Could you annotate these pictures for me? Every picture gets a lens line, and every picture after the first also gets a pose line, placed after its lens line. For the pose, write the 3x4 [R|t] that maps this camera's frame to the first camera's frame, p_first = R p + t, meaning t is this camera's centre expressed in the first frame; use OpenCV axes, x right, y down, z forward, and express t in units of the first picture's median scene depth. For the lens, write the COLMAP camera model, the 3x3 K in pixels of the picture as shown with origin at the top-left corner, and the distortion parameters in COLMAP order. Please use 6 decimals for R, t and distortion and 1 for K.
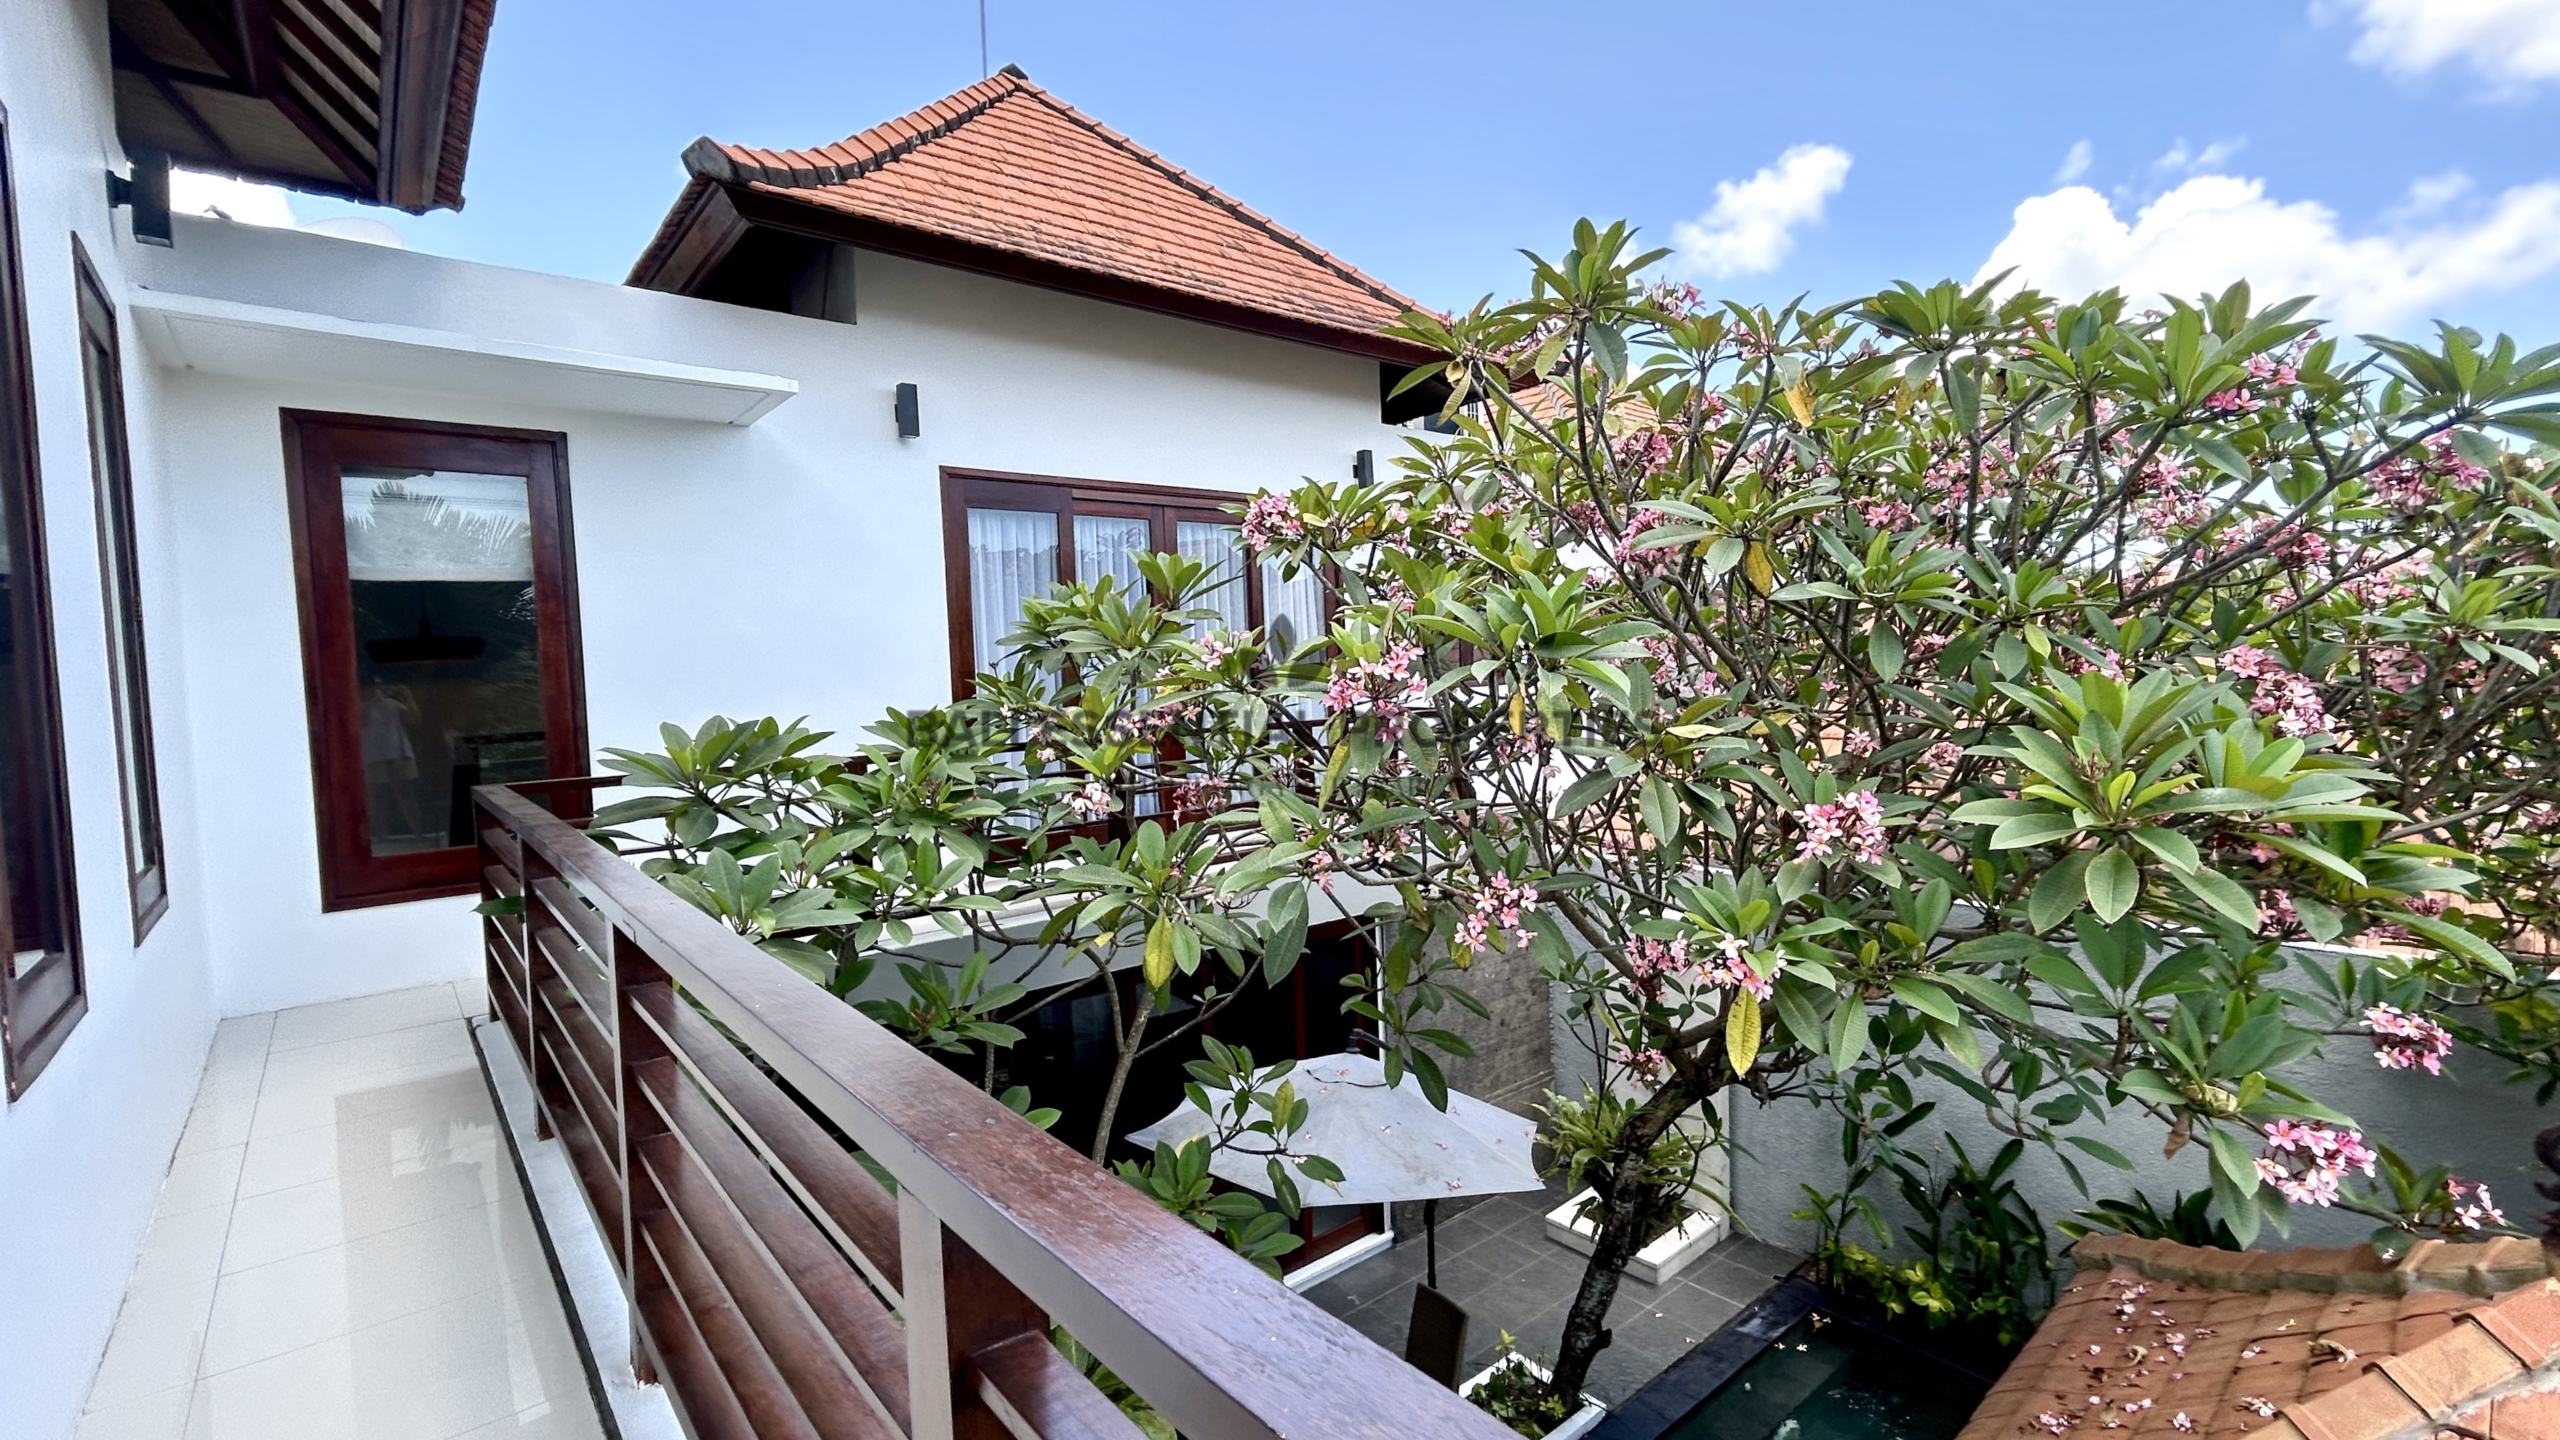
lens RADIAL K [[1101.0, 0, 1288.8], [0, 1101.0, 712.1], [0, 0, 1]] dist [0.003200, 0.000404]
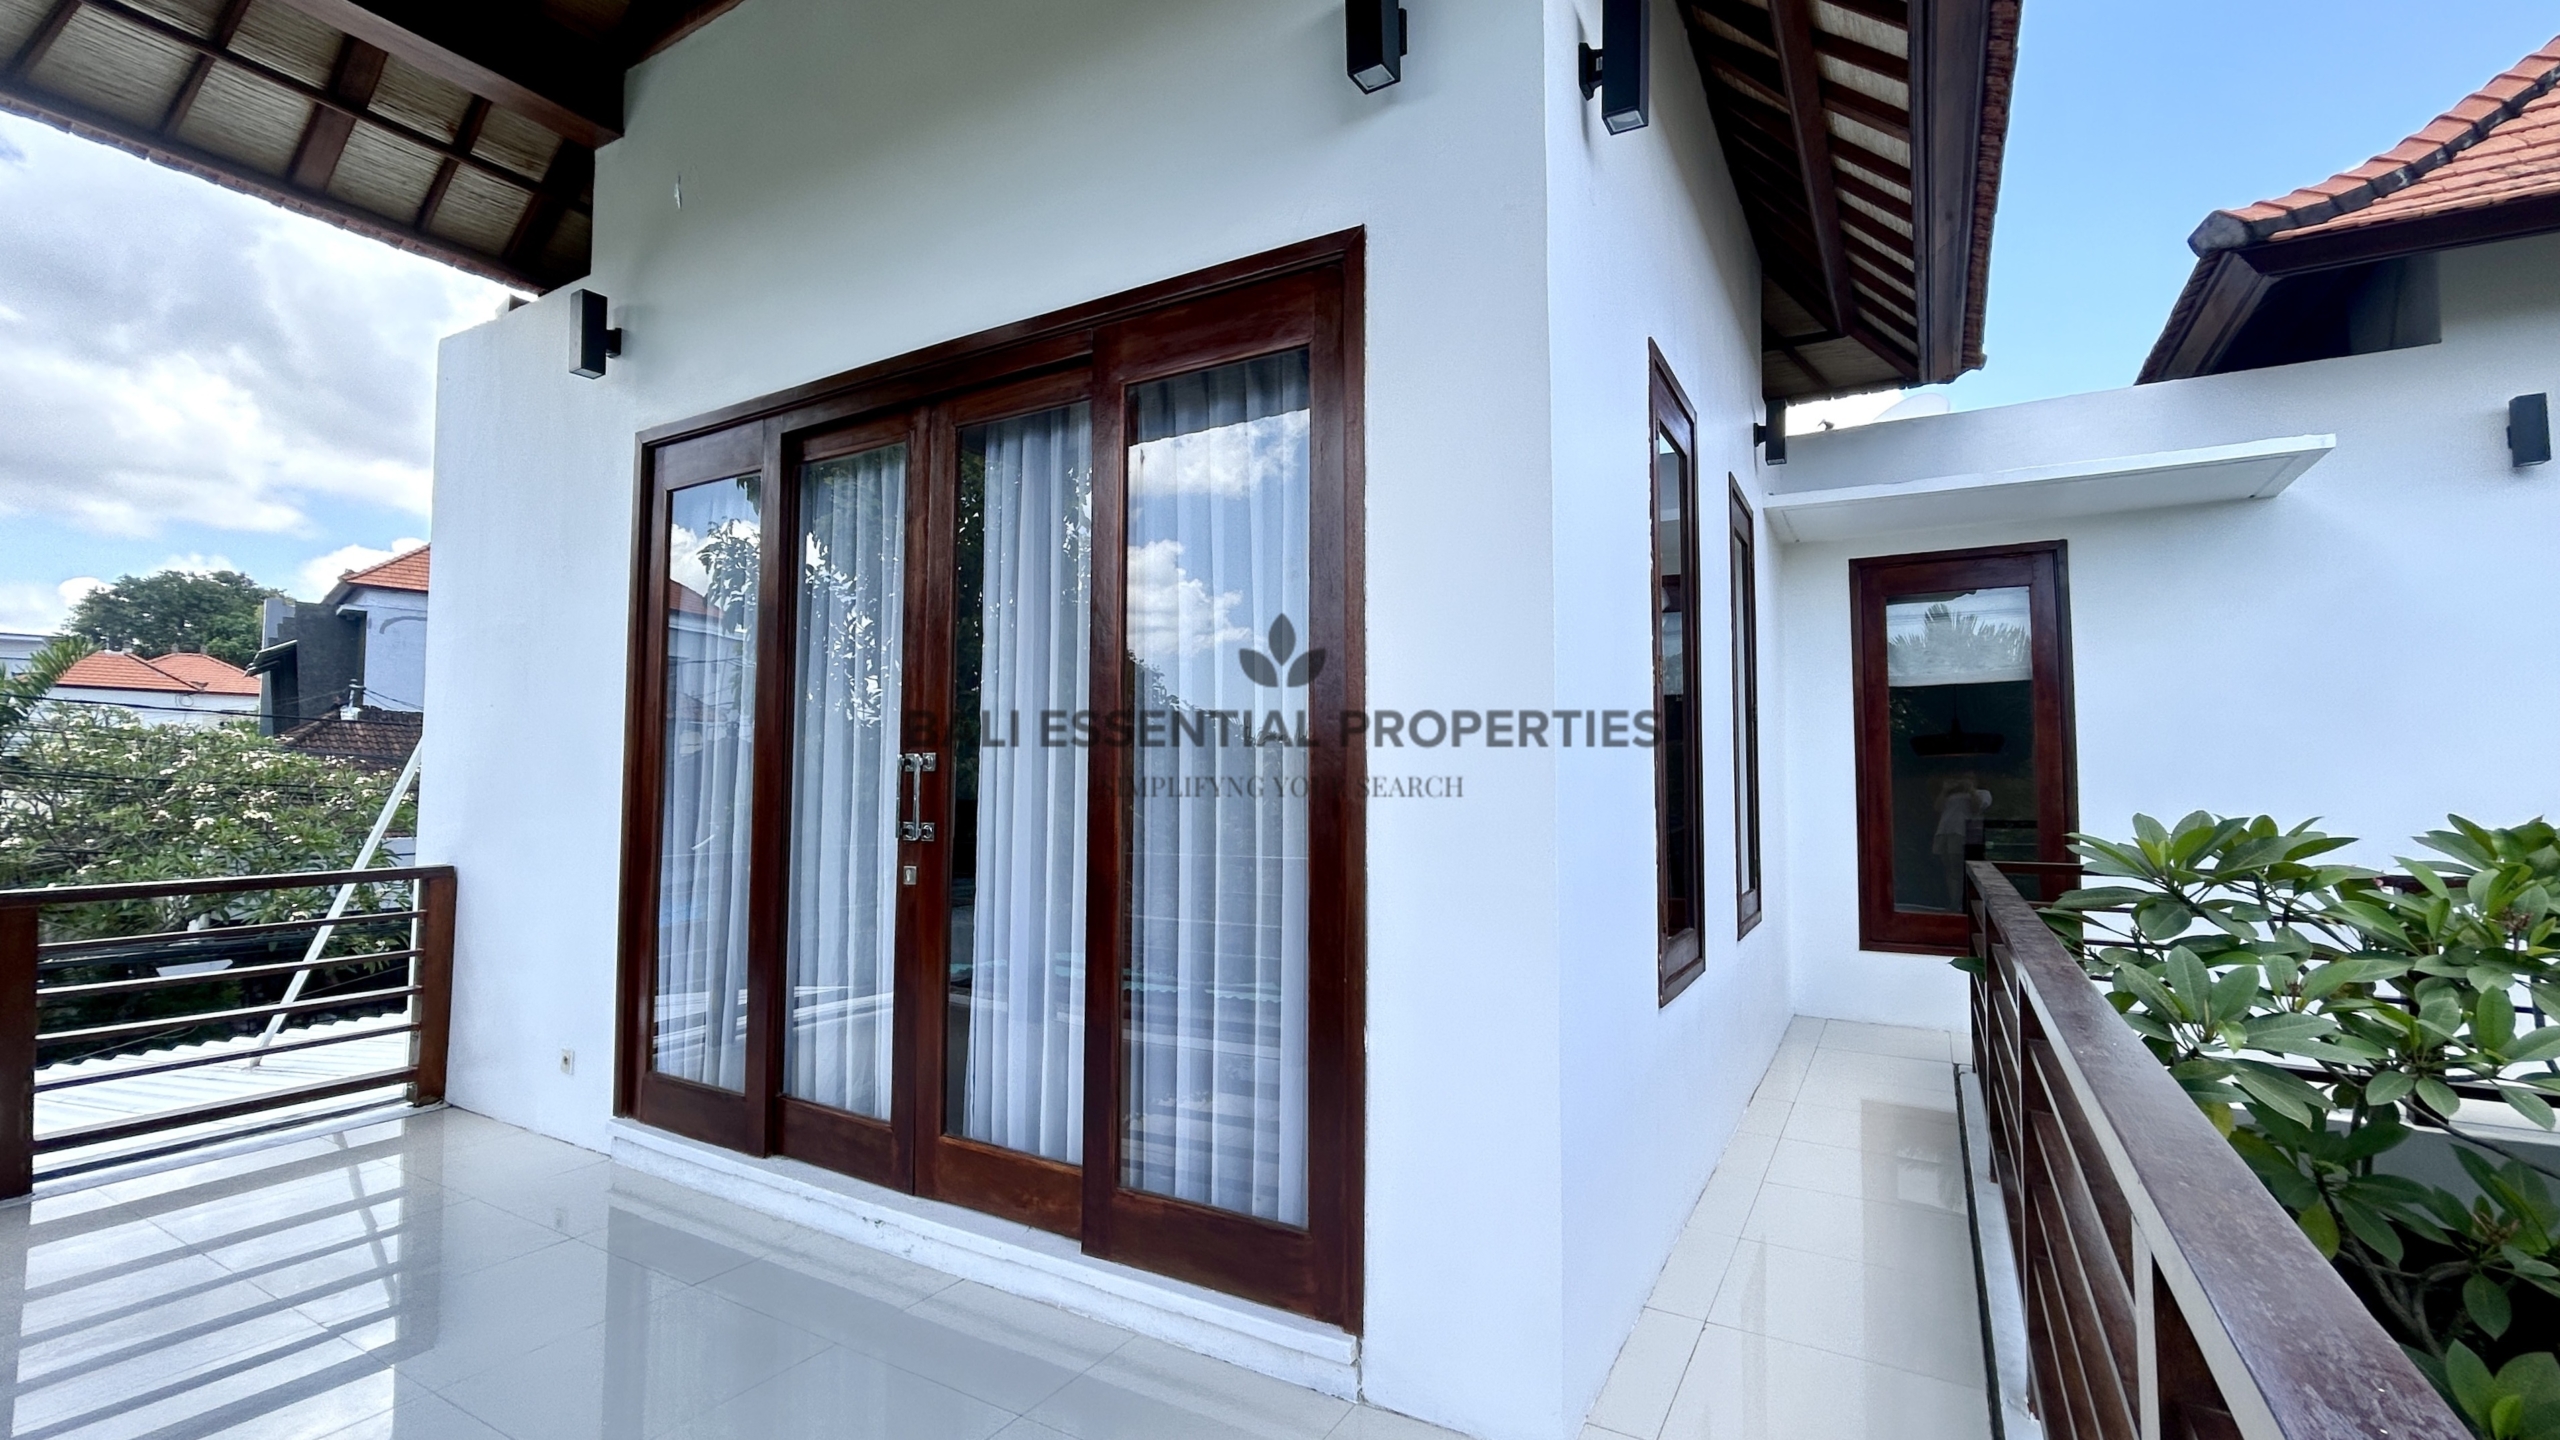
lens RADIAL K [[1061.8, 0, 1271.5], [0, 1061.8, 722.3], [0, 0, 1]] dist [-0.000205, 0.006793]
pose [[0.305318, -0.013646, -0.952153, 0.096314], [-0.066627, 0.997141, -0.035656, 0.011938], [0.949917, 0.074326, 0.303536, -0.033169]]
